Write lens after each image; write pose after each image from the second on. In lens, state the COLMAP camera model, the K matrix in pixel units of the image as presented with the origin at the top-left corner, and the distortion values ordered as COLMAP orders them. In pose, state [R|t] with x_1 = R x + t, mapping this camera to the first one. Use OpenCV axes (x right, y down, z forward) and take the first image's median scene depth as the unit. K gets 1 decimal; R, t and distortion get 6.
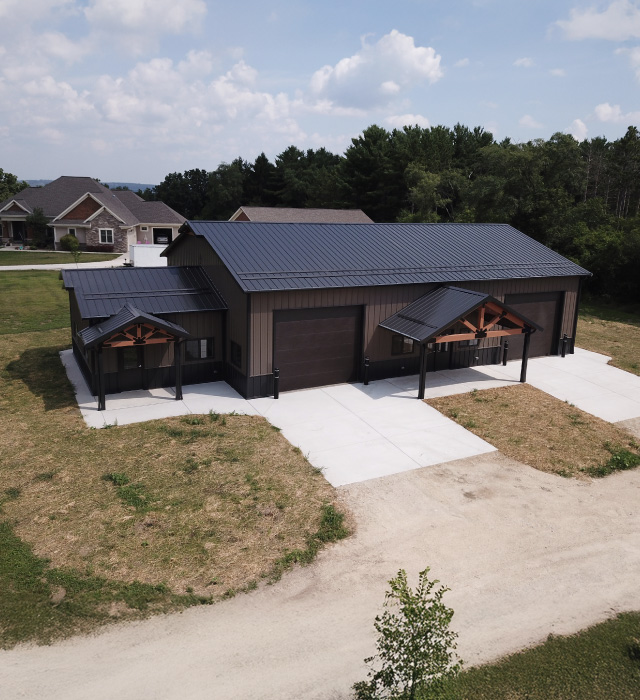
lens RADIAL K [[605.6, 0, 369.8], [0, 605.6, 333.1], [0, 0, 1]] dist [0.003644, 0.002587]
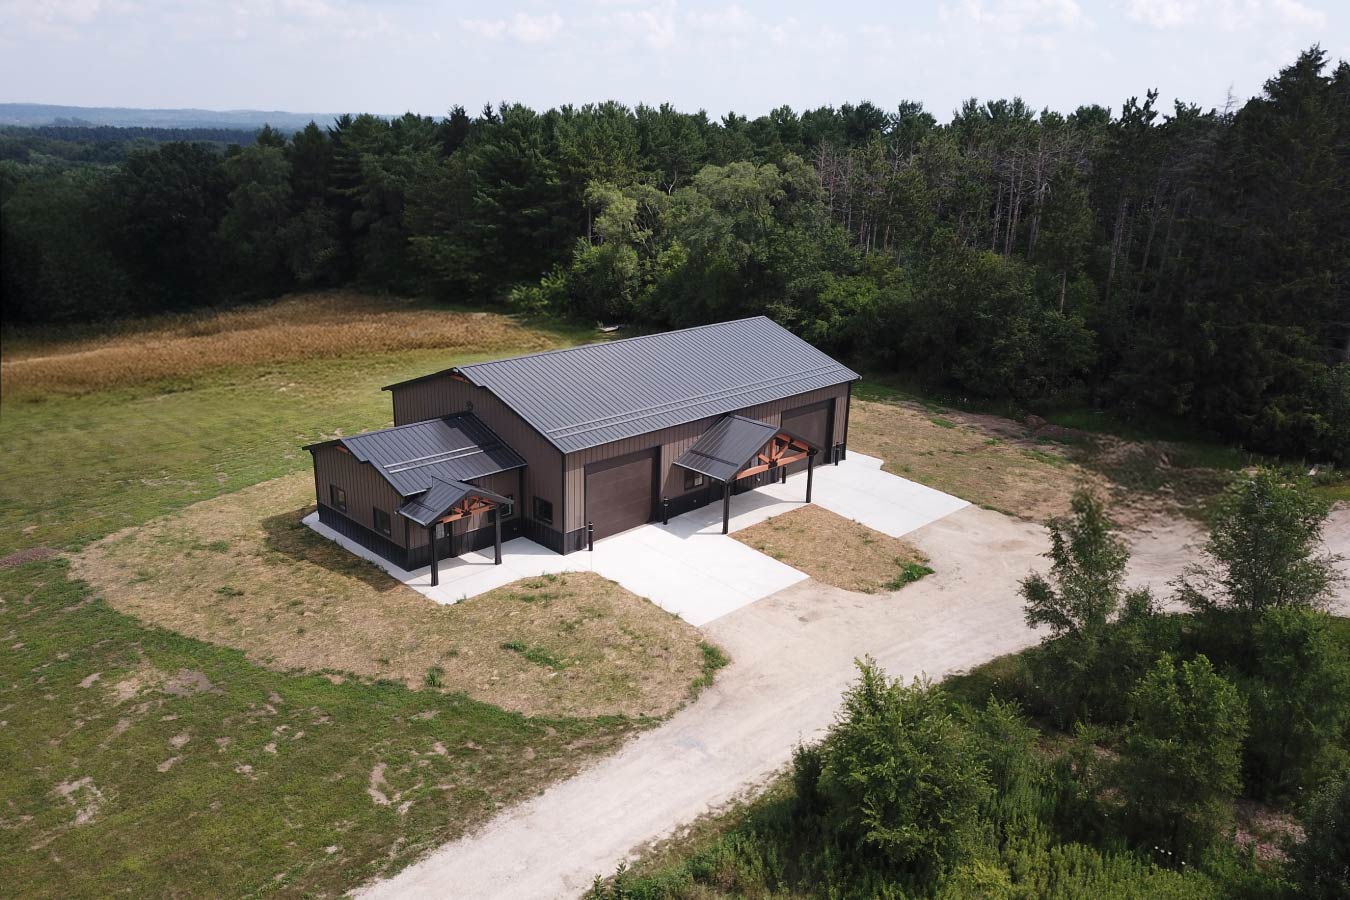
lens RADIAL K [[993.4, 0, 724.5], [0, 993.4, 448.6], [0, 0, 1]] dist [0.090330, 0.000990]
pose [[0.962373, -0.087187, 0.257366, -0.354366], [0.064225, 0.993275, 0.096329, -0.207631], [-0.264034, -0.076175, 0.961501, -0.646287]]
